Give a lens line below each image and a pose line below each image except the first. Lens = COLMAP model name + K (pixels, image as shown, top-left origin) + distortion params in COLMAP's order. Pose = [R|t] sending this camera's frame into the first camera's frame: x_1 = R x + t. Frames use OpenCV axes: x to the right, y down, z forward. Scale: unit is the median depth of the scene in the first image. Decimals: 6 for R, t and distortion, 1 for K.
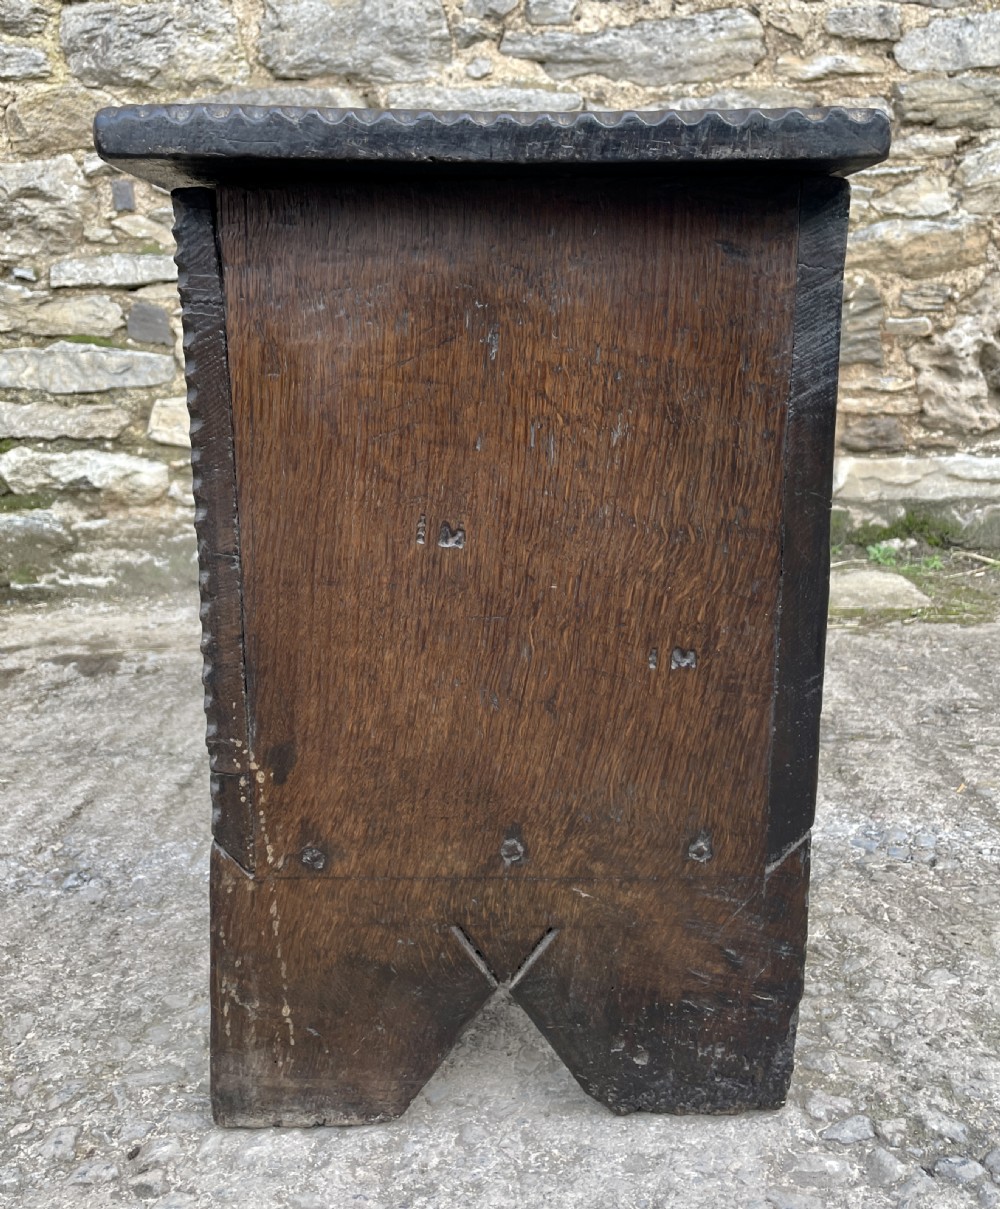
lens RADIAL K [[1161.6, 0, 494.1], [0, 1161.6, 571.7], [0, 0, 1]] dist [0.028789, 0.000000]
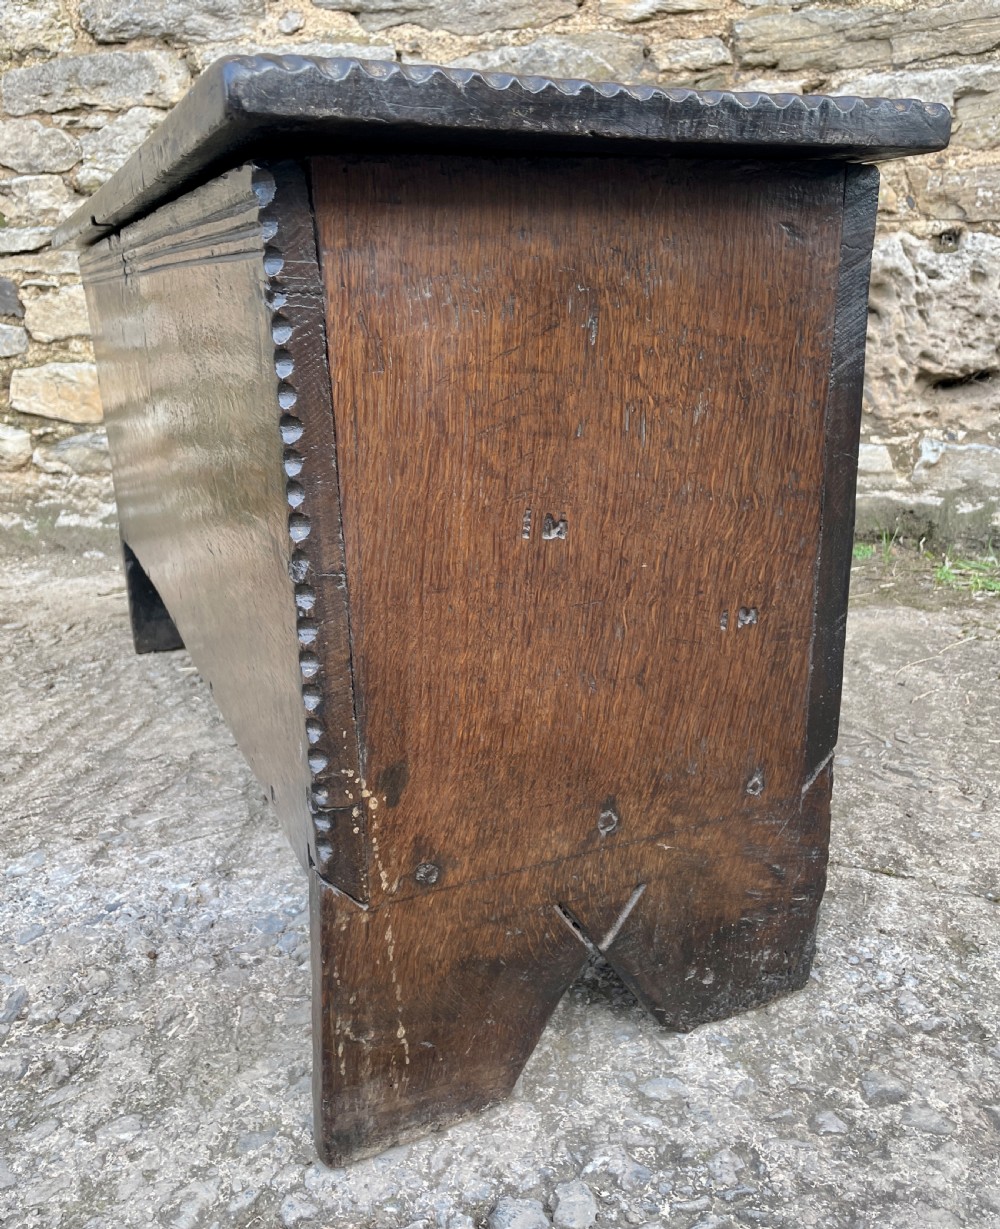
lens RADIAL K [[1059.5, 0, 489.3], [0, 1059.5, 603.6], [0, 0, 1]] dist [0.065760, -0.092552]
pose [[0.984824, 0.045382, -0.167521, 0.311272], [-0.028338, 0.994302, 0.102761, -0.053382], [0.171230, -0.096454, 0.980498, 0.122812]]
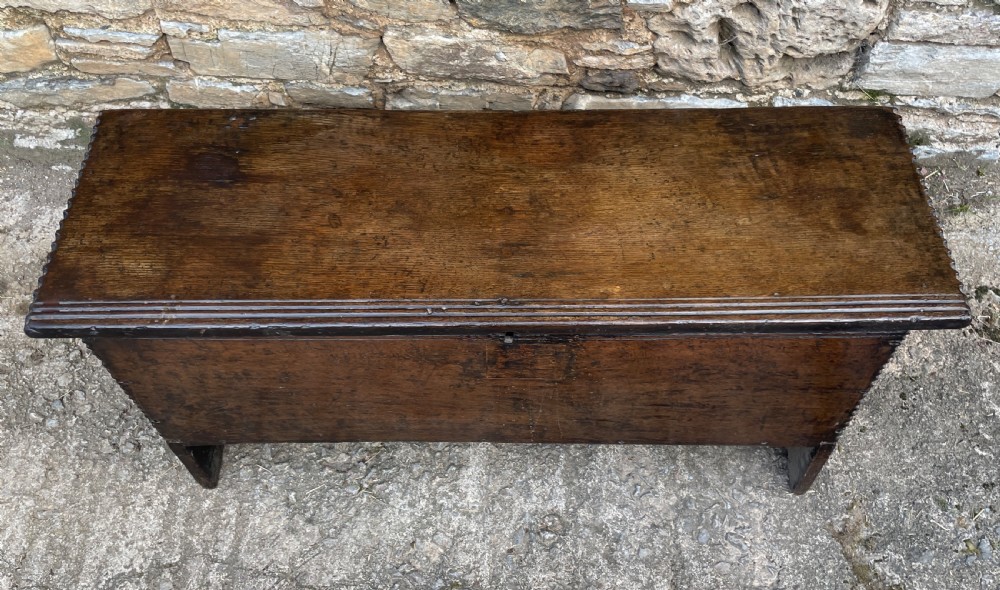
lens RADIAL K [[872.4, 0, 511.7], [0, 872.4, 275.3], [0, 0, 1]] dist [0.071284, -0.086960]
pose [[0.999369, 0.008143, 0.034579, 0.214633], [-0.030088, 0.711519, 0.702023, -0.582860], [-0.018887, -0.702620, 0.711315, 0.301929]]
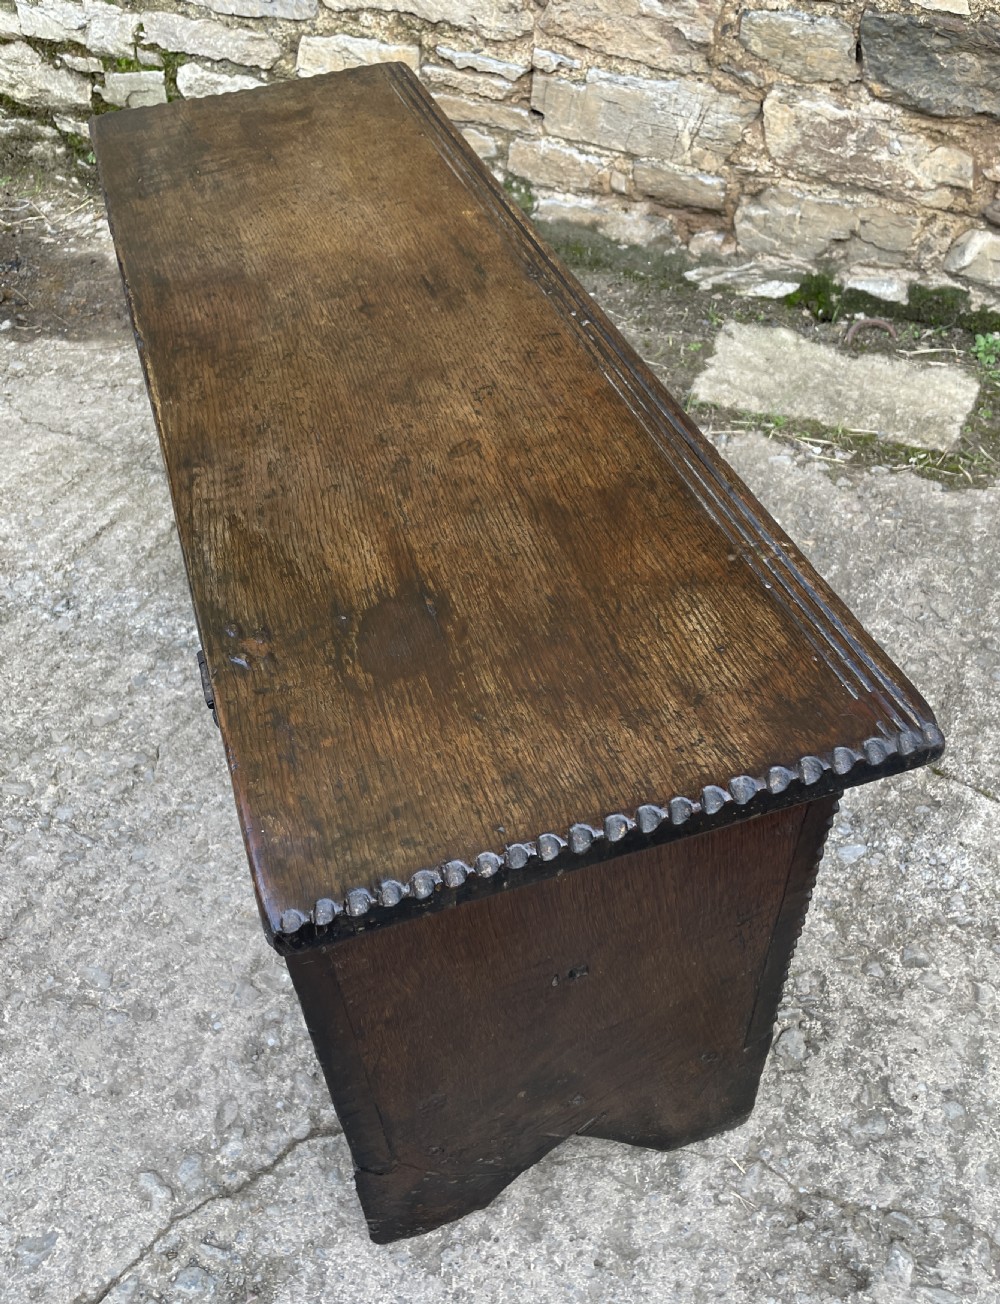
lens RADIAL K [[1134.3, 0, 490.7], [0, 1134.3, 711.9], [0, 0, 1]] dist [0.082115, -0.121595]
pose [[0.924448, 0.297118, -0.238989, 0.285362], [-0.109174, 0.806768, 0.580695, -0.284396], [0.365344, -0.510731, 0.778253, -0.013613]]
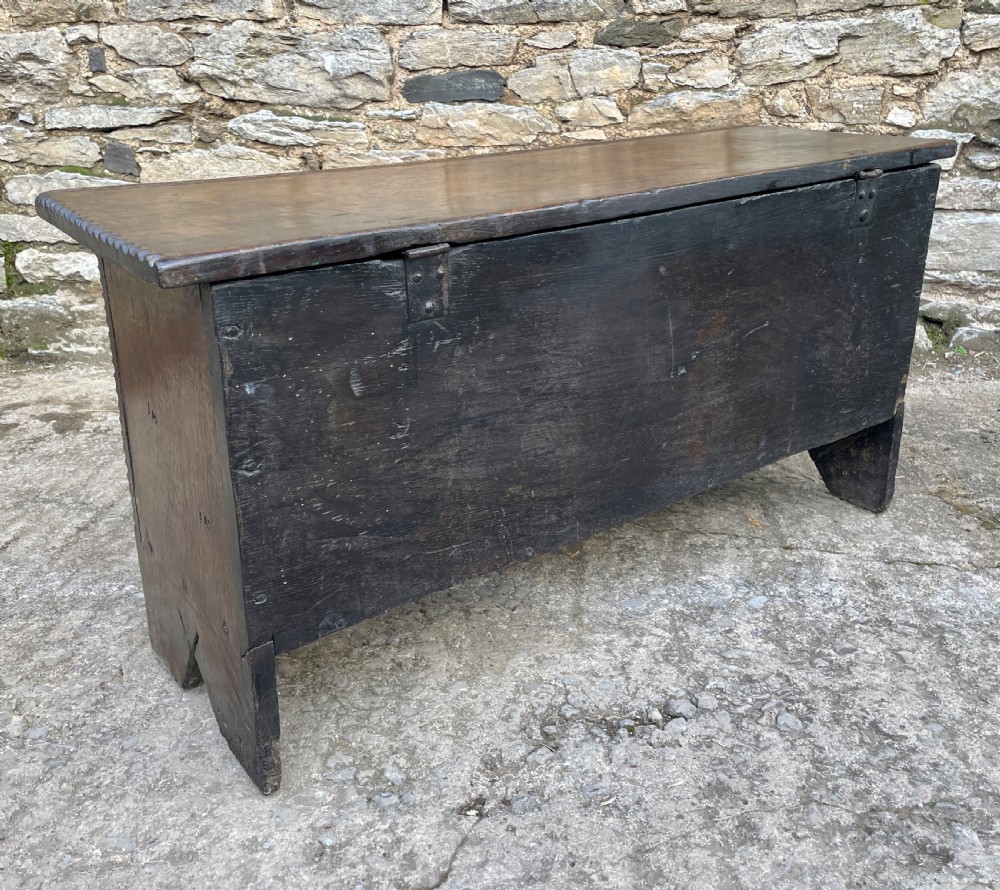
lens RADIAL K [[1010.1, 0, 491.9], [0, 1010.1, 389.4], [0, 0, 1]] dist [0.032082, 0.000000]
pose [[0.998084, 0.029804, -0.054214, 0.200165], [-0.023707, 0.993670, 0.109807, -0.092414], [0.057143, -0.108311, 0.992473, -0.149365]]
